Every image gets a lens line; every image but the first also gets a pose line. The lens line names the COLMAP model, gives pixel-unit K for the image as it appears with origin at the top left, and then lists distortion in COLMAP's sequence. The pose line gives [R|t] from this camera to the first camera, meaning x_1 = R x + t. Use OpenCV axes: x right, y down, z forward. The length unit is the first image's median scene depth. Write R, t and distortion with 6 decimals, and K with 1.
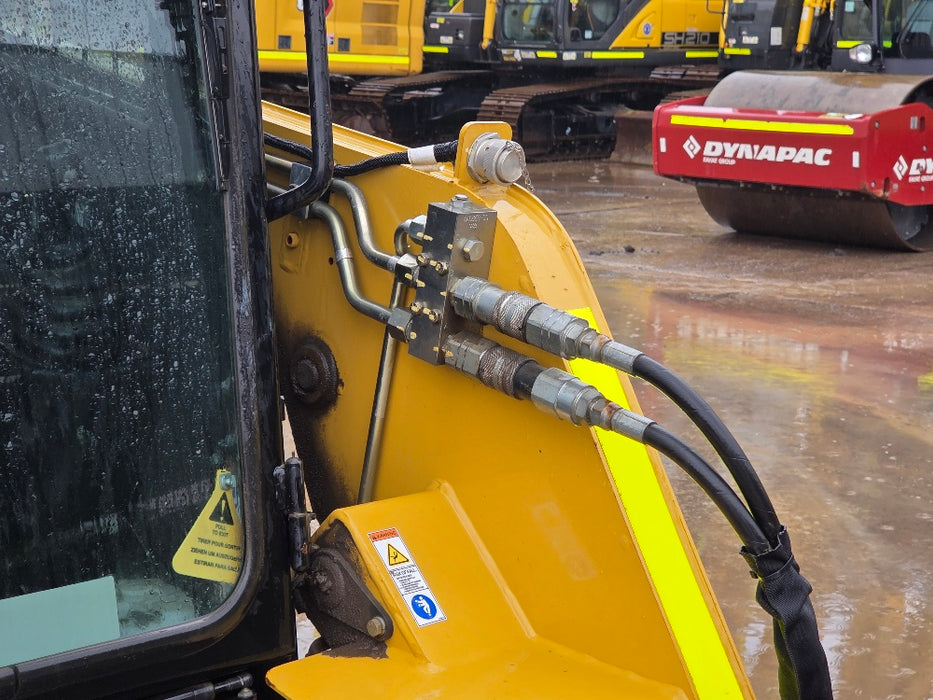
lens RADIAL K [[1745.4, 0, 399.6], [0, 1745.4, 349.9], [0, 0, 1]] dist [-0.001451, 0.013006]
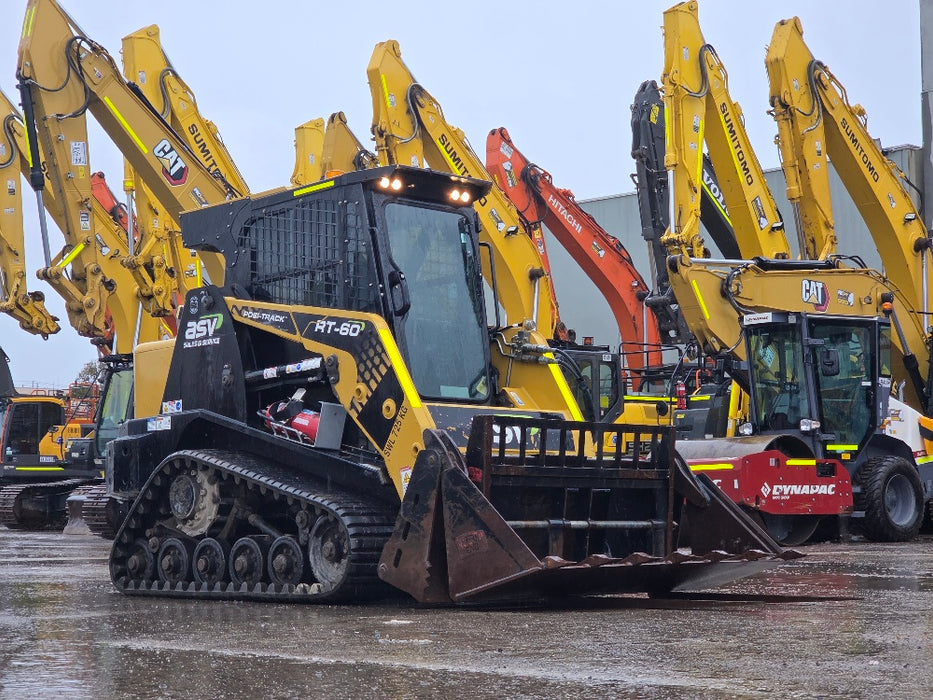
lens RADIAL K [[1708.2, 0, 466.5], [0, 1708.2, 350.0], [0, 0, 1]] dist [-0.174657, 1.720747]
pose [[0.998907, -0.023730, 0.040261, -0.041248], [0.033572, 0.963679, -0.264944, 0.158128], [-0.032511, 0.266006, 0.963423, -0.471237]]
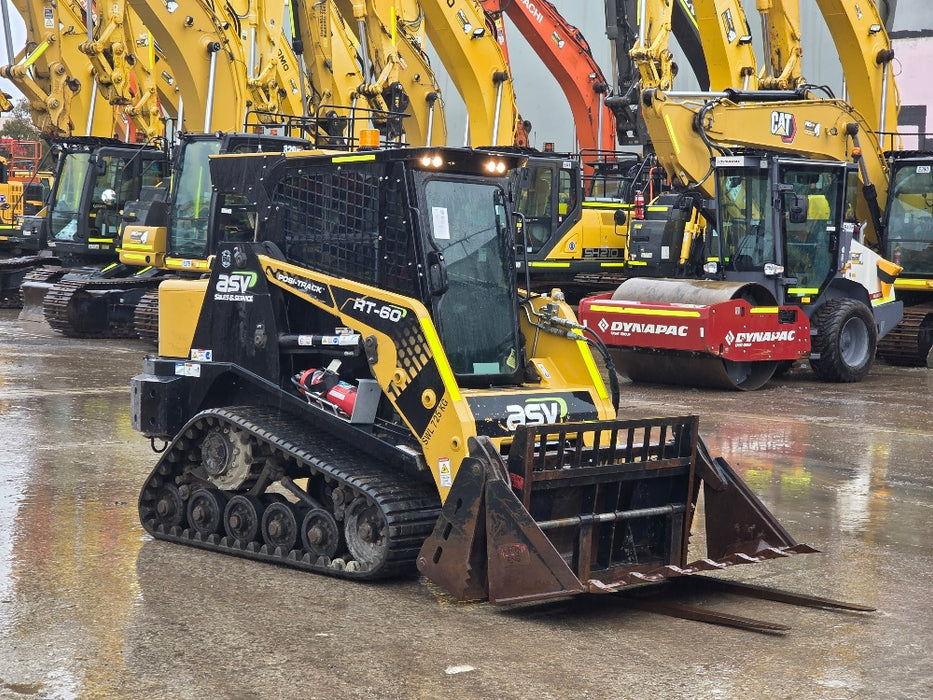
lens RADIAL K [[1708.2, 0, 466.5], [0, 1708.2, 350.0], [0, 0, 1]] dist [-0.174657, 1.720747]
pose [[0.996711, 0.007561, 0.080679, -0.077798], [0.001626, 0.993571, -0.113195, 0.077949], [-0.081016, 0.112954, 0.990292, -0.499433]]
